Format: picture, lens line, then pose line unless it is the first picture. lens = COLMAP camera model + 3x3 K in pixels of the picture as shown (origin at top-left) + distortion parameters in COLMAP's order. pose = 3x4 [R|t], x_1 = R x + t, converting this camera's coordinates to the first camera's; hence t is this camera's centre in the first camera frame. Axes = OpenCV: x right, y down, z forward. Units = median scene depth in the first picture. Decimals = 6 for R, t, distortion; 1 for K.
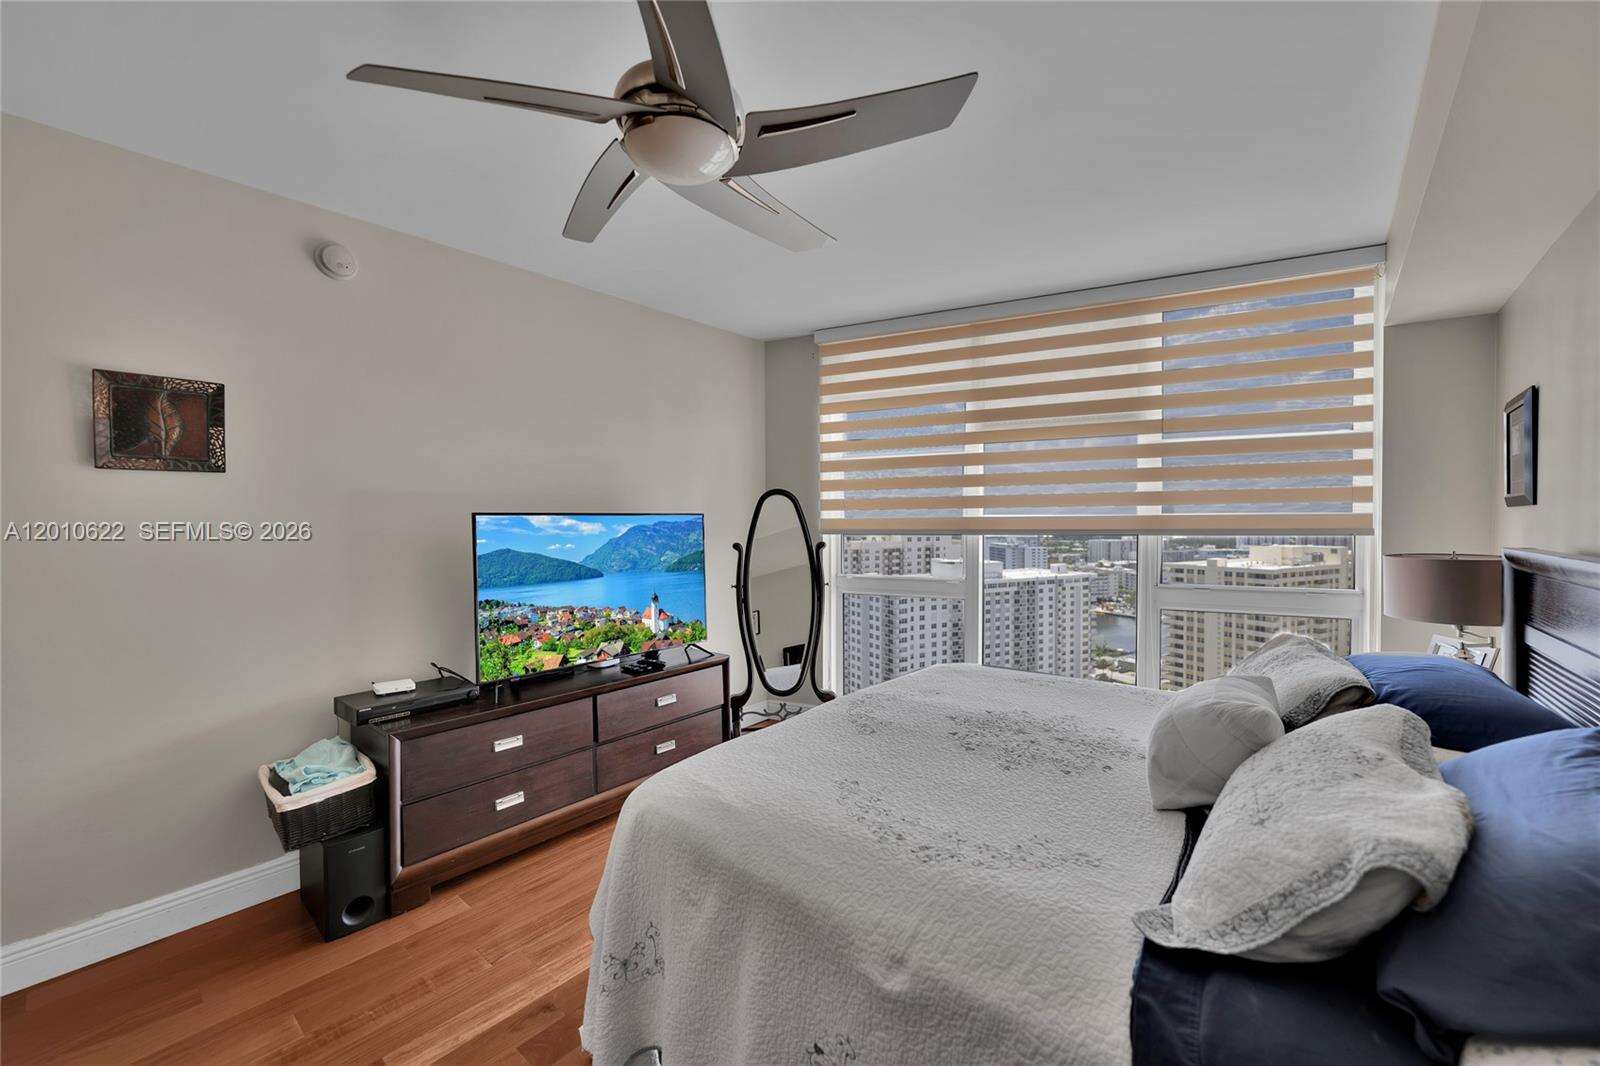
lens RADIAL K [[632.3, 0, 786.7], [0, 632.3, 538.7], [0, 0, 1]] dist [-0.001449, 0.000444]
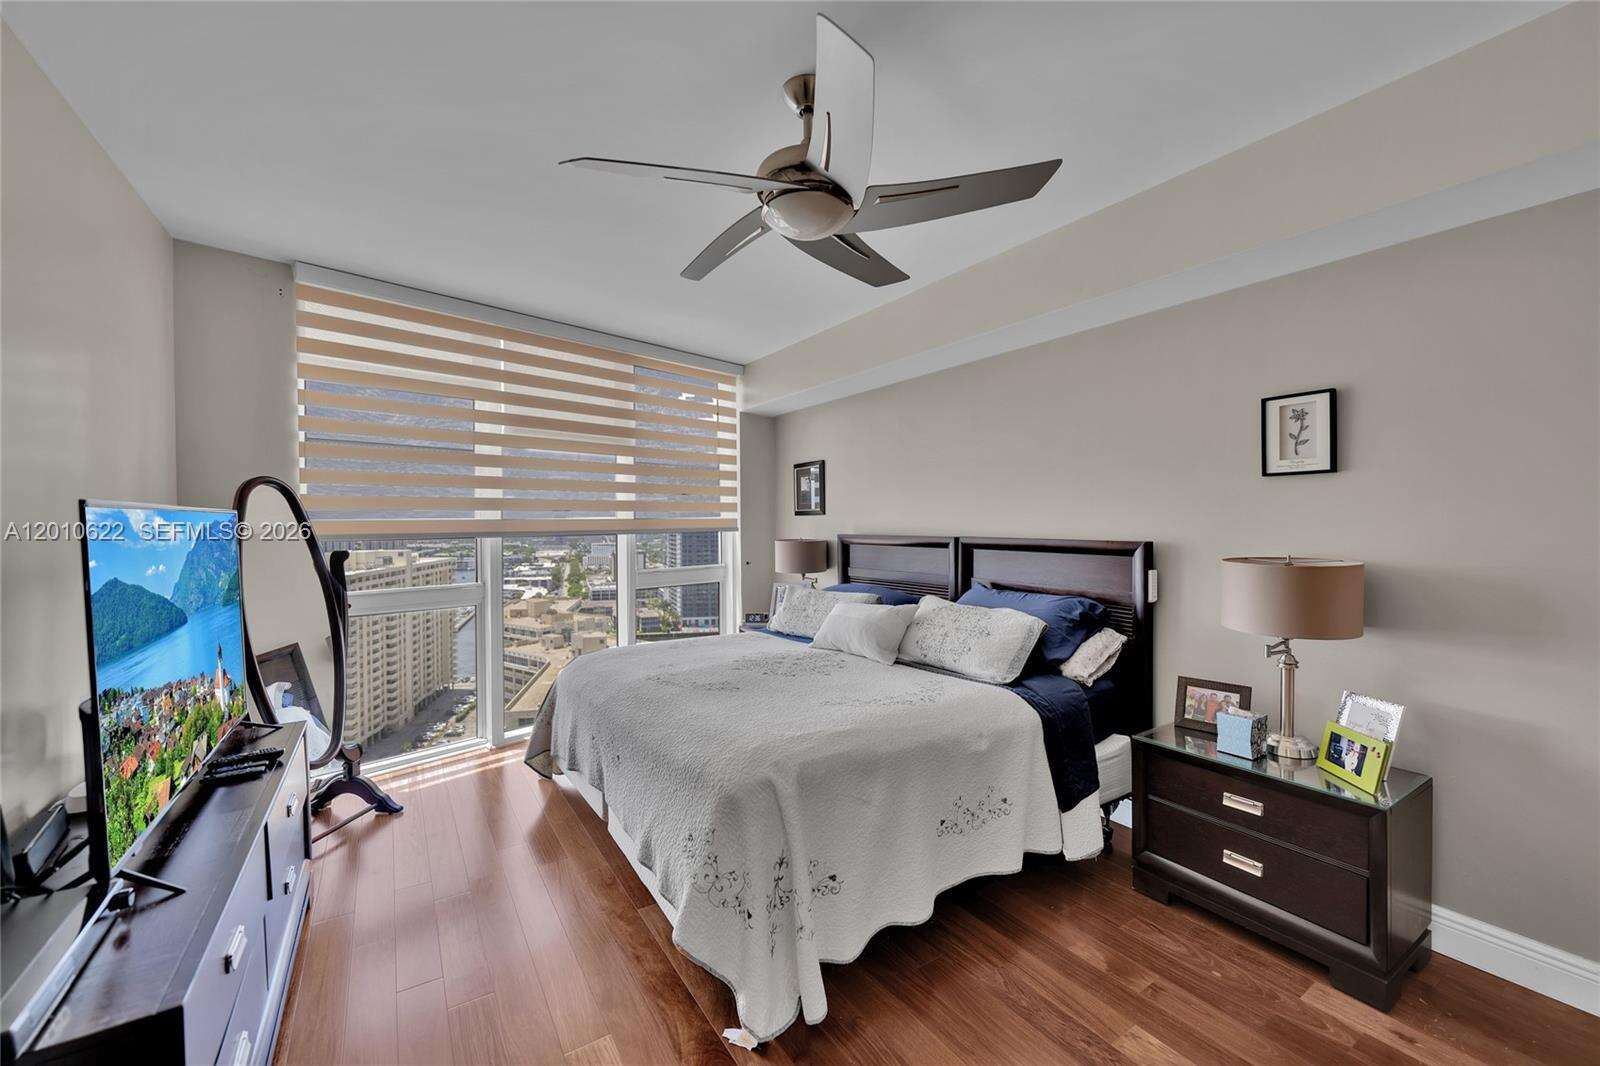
lens RADIAL K [[632.3, 0, 806.3], [0, 632.3, 536.1], [0, 0, 1]] dist [-0.001449, 0.000444]
pose [[0.280513, -0.018270, 0.959676, -0.486043], [0.031920, 0.999443, 0.009696, -0.001818], [-0.959319, 0.027913, 0.280940, 0.240741]]
